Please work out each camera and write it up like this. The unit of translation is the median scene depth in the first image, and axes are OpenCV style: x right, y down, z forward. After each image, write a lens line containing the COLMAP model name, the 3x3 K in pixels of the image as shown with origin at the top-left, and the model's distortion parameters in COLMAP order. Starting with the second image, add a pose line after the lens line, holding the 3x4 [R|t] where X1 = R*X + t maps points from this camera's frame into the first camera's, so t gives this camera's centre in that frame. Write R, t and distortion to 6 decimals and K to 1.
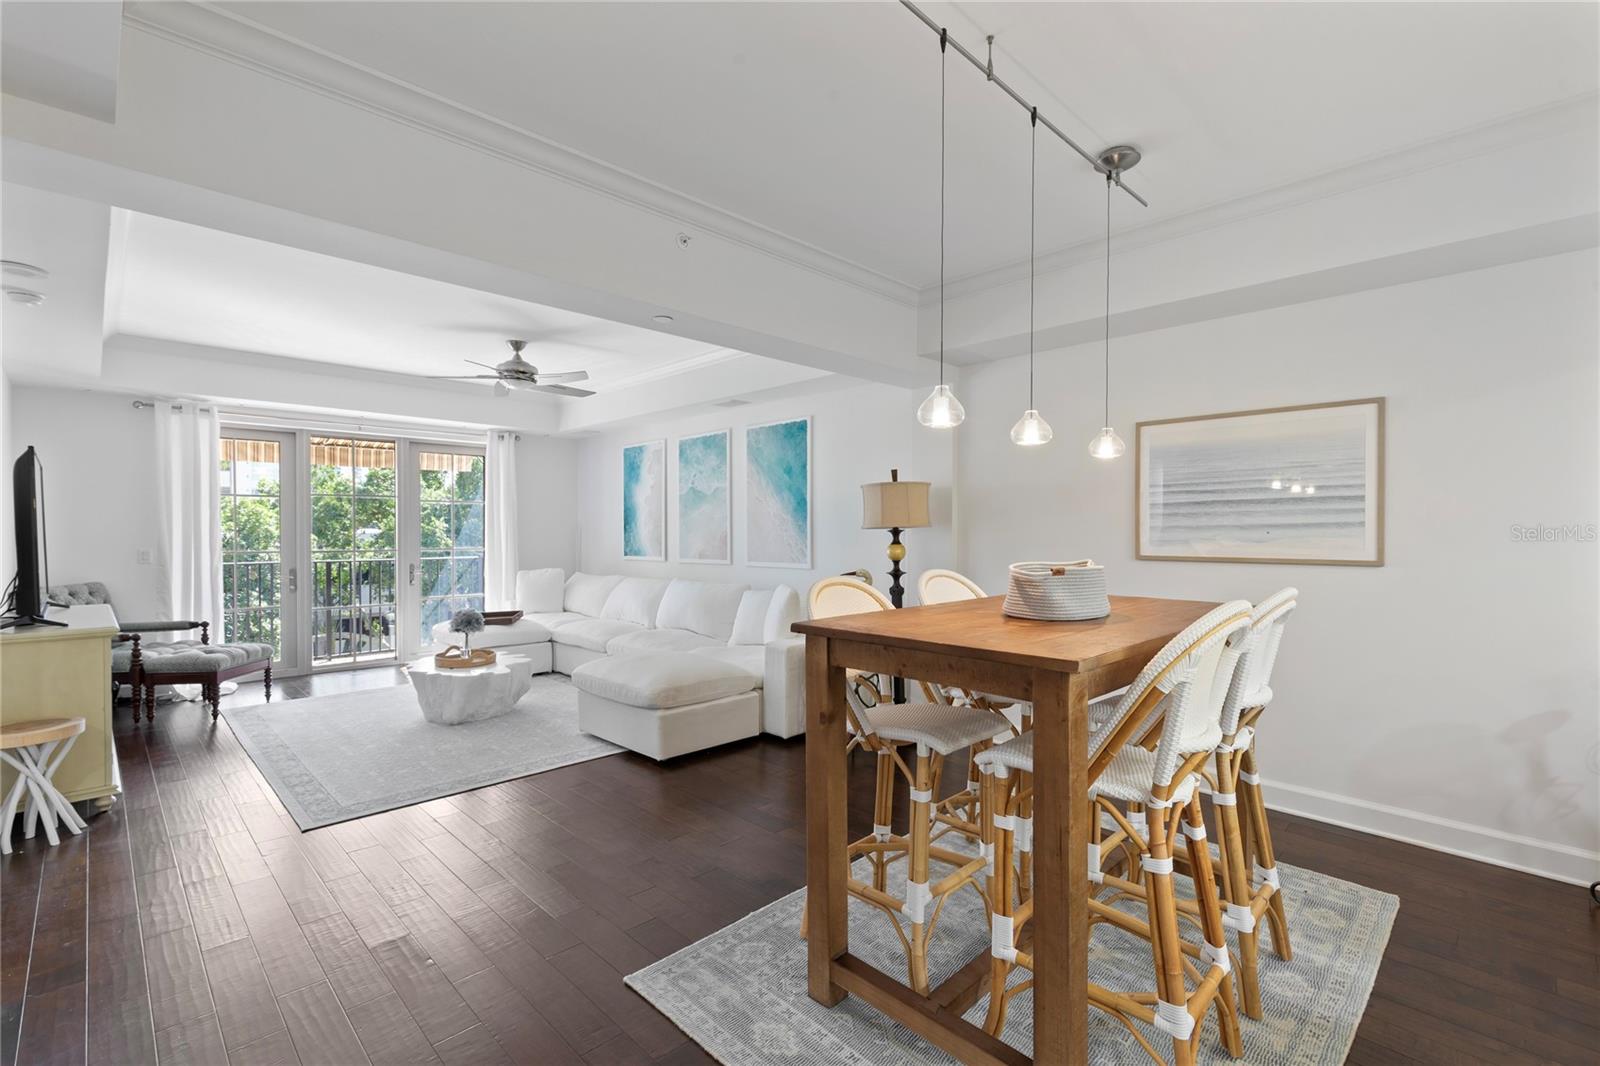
lens RADIAL K [[731.9, 0, 797.8], [0, 731.9, 536.1], [0, 0, 1]] dist [0.016193, -0.005003]
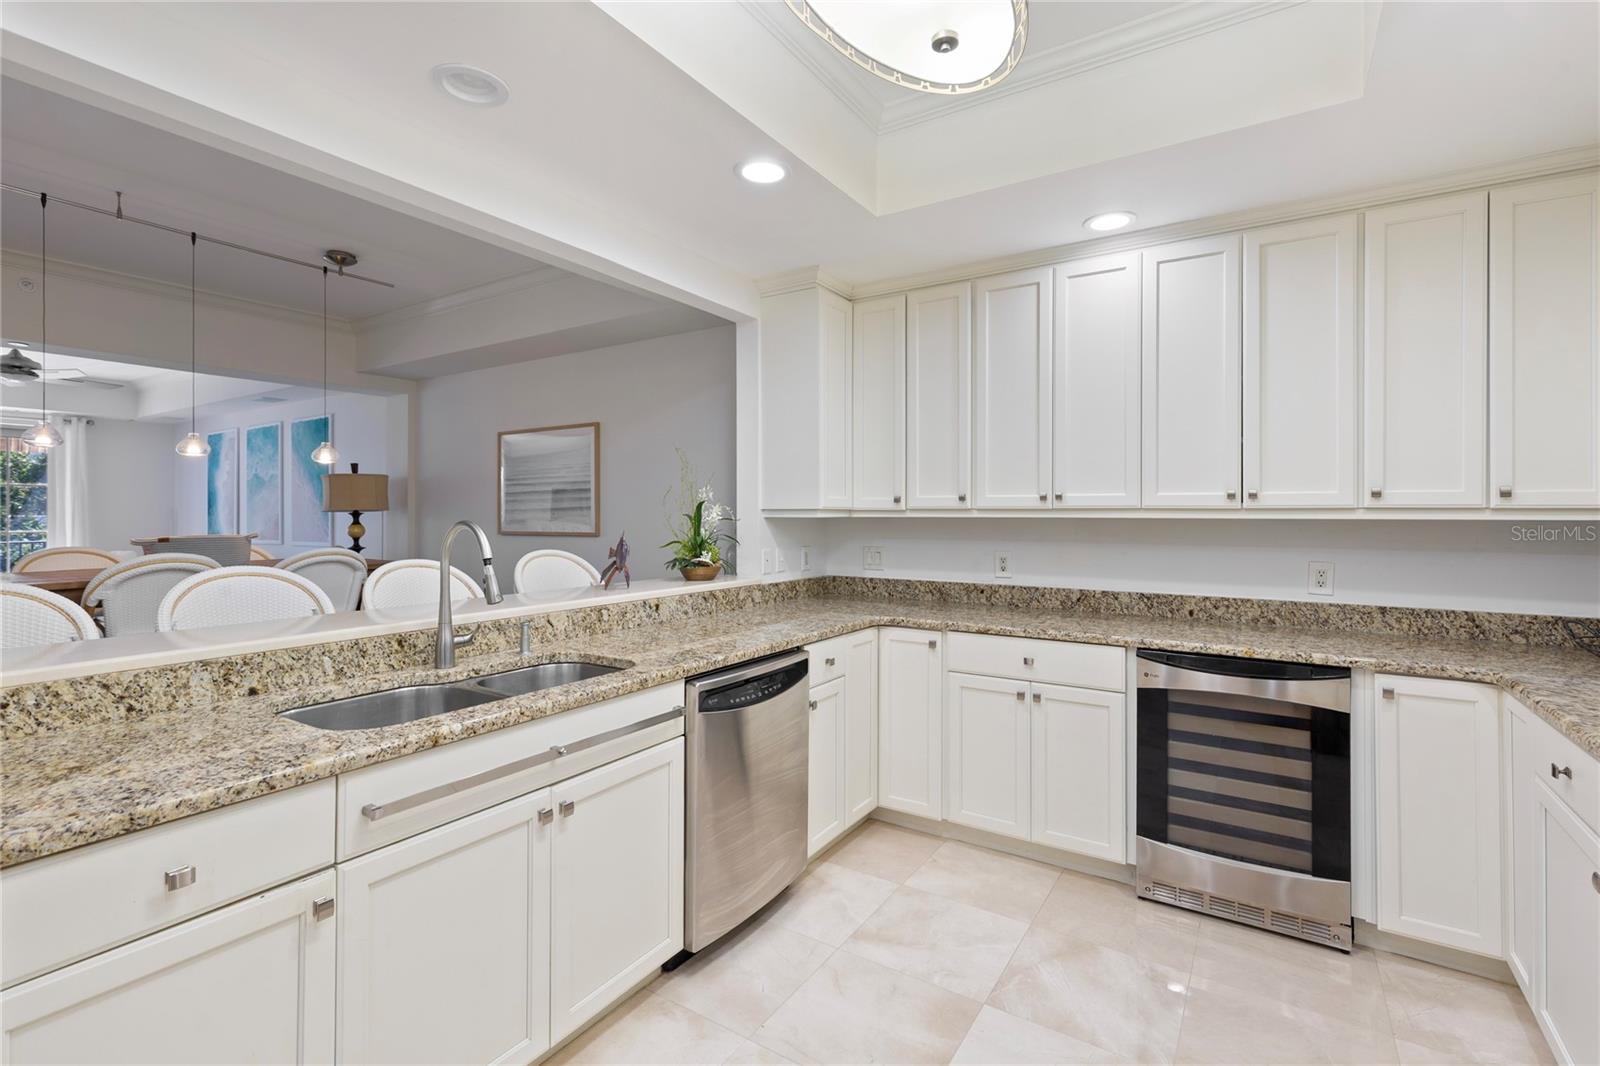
lens RADIAL K [[731.9, 0, 802.0], [0, 731.9, 511.6], [0, 0, 1]] dist [0.016193, -0.005003]
pose [[0.975674, 0.000431, 0.219228, 0.480228], [0.002344, 0.999920, -0.012399, 0.005499], [-0.219215, 0.012611, 0.975595, -0.288097]]
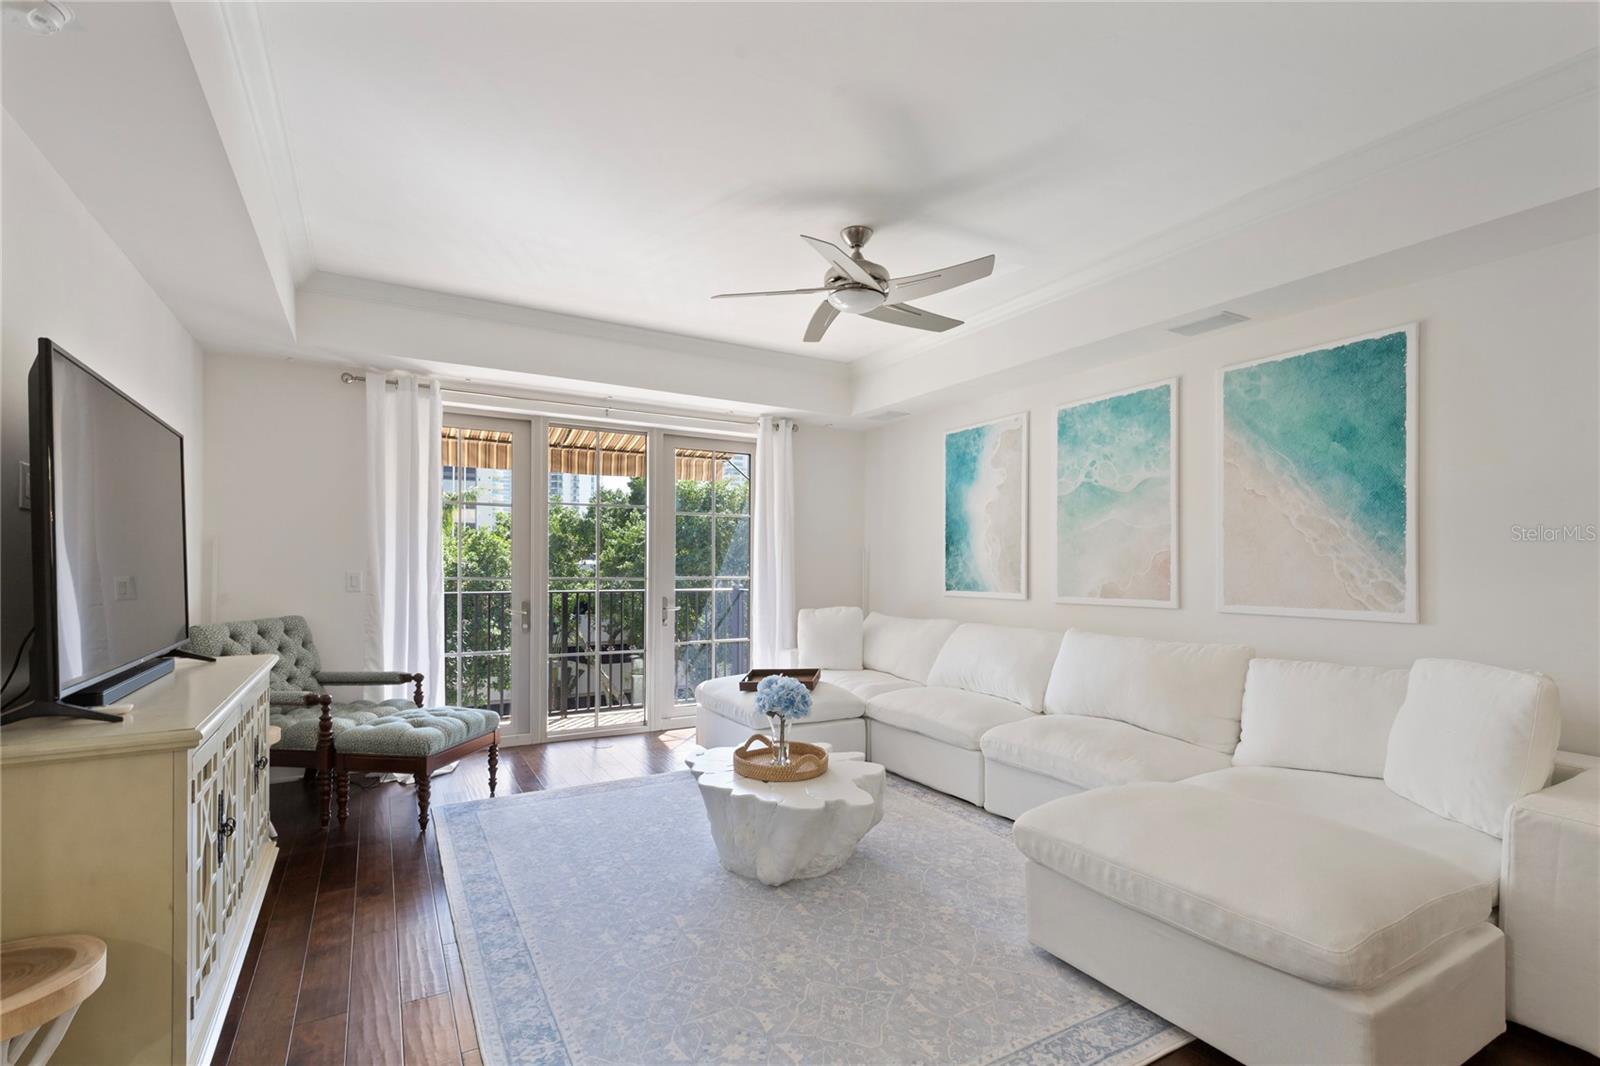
lens RADIAL K [[731.9, 0, 795.5], [0, 731.9, 566.4], [0, 0, 1]] dist [0.016193, -0.005003]
pose [[0.969765, 0.006763, -0.243945, -0.272441], [-0.008302, 0.999952, -0.005282, 0.011756], [0.243898, 0.007147, 0.969775, 0.392796]]
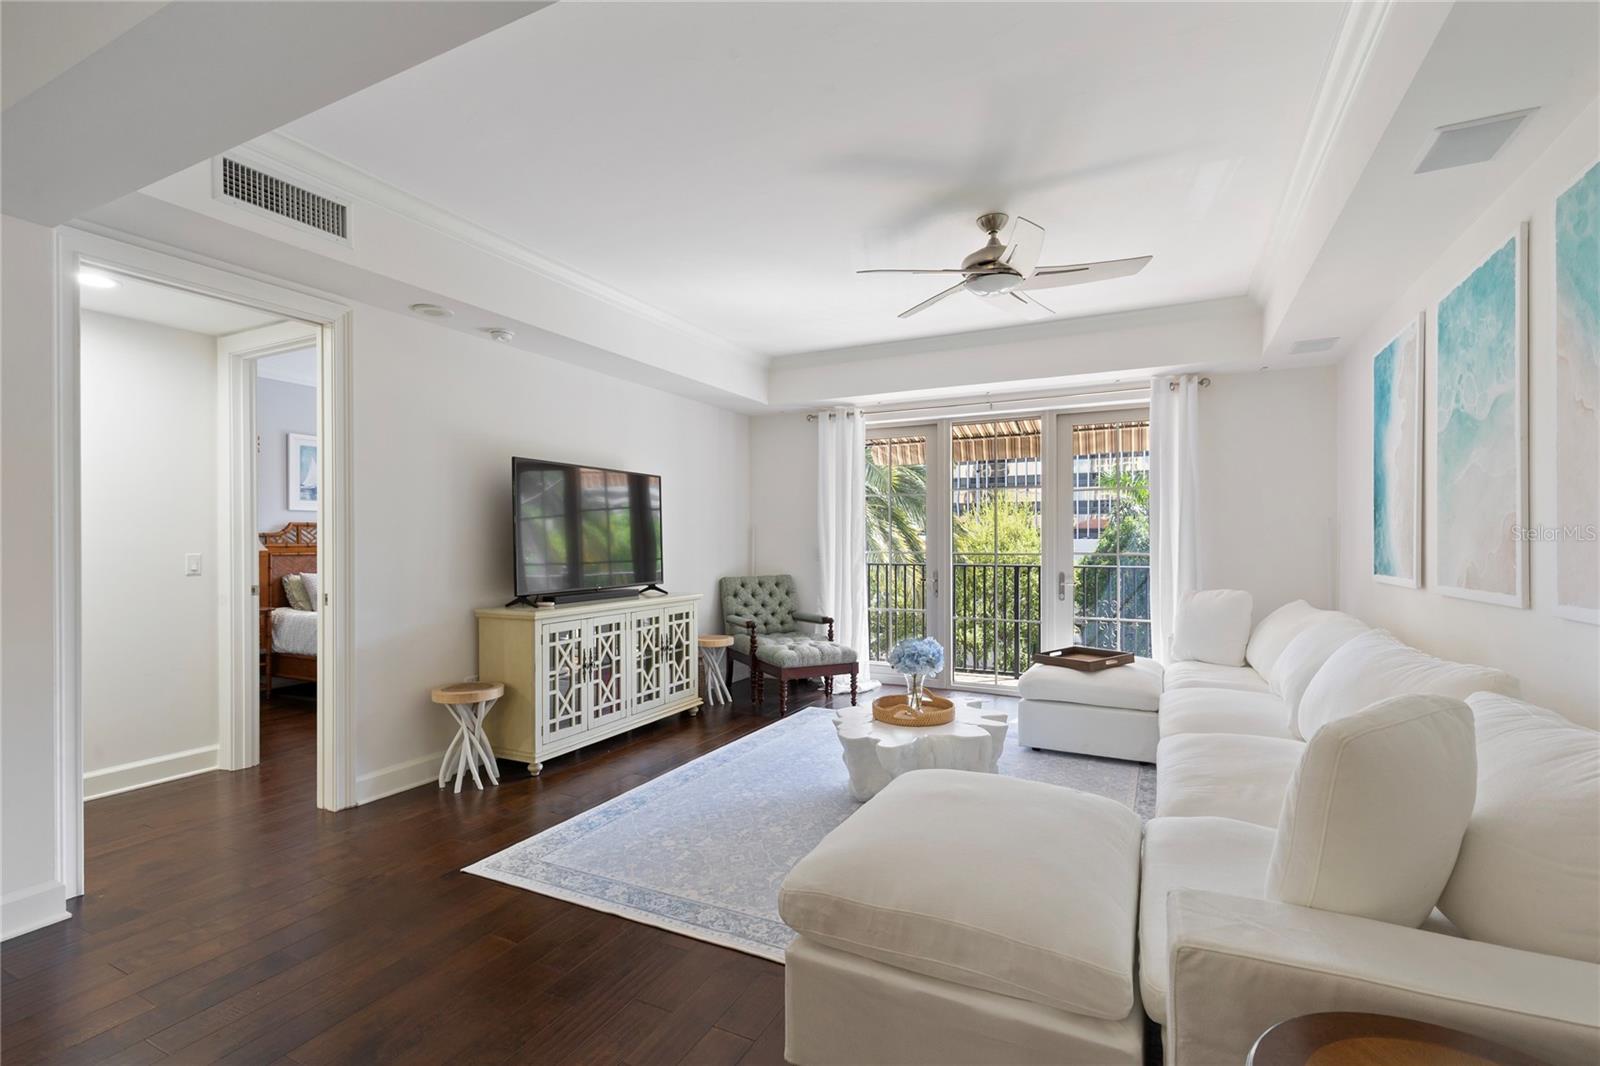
lens RADIAL K [[731.9, 0, 791.9], [0, 731.9, 542.8], [0, 0, 1]] dist [0.016193, -0.005003]
pose [[0.326412, 0.002461, -0.945224, 0.143827], [-0.005860, 0.999983, 0.000580, 0.010252], [0.945209, 0.005350, 0.326421, 0.613550]]
